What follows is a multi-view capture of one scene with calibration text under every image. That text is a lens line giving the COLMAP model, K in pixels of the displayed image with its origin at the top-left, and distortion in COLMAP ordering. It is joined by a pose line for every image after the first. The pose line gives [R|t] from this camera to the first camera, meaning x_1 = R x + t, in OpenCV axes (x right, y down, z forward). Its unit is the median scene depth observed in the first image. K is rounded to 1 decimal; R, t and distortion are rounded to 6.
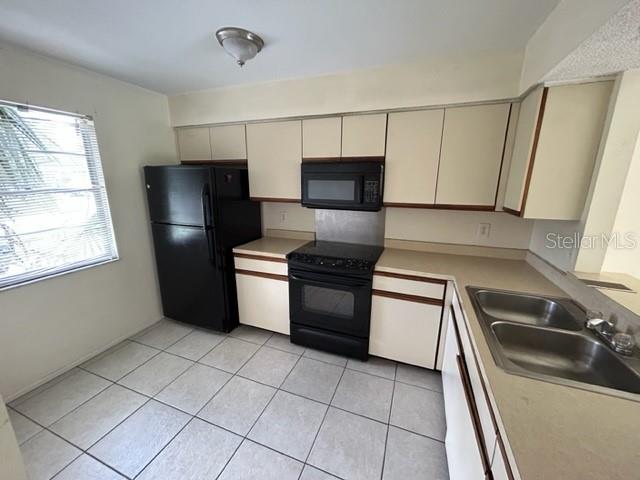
lens RADIAL K [[259.9, 0, 320.2], [0, 259.9, 240.1], [0, 0, 1]] dist [0.002534, 0.000025]
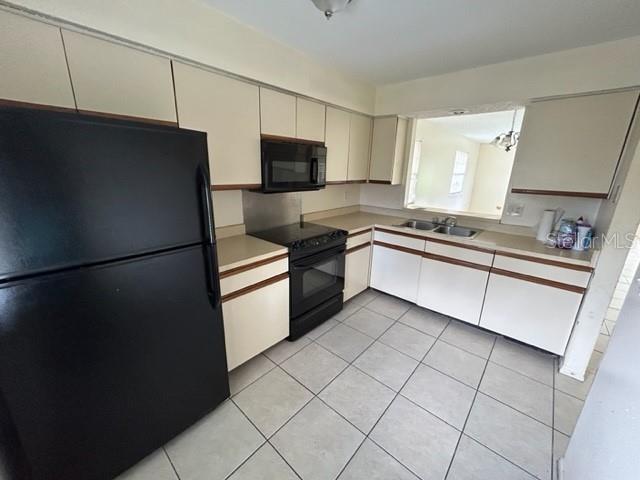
lens RADIAL K [[259.9, 0, 324.1], [0, 259.9, 239.5], [0, 0, 1]] dist [0.002534, 0.000025]
pose [[0.344347, -0.254252, 0.903759, -0.920265], [0.190388, 0.961541, 0.197966, -0.126975], [-0.919335, 0.103896, 0.379511, 0.584041]]
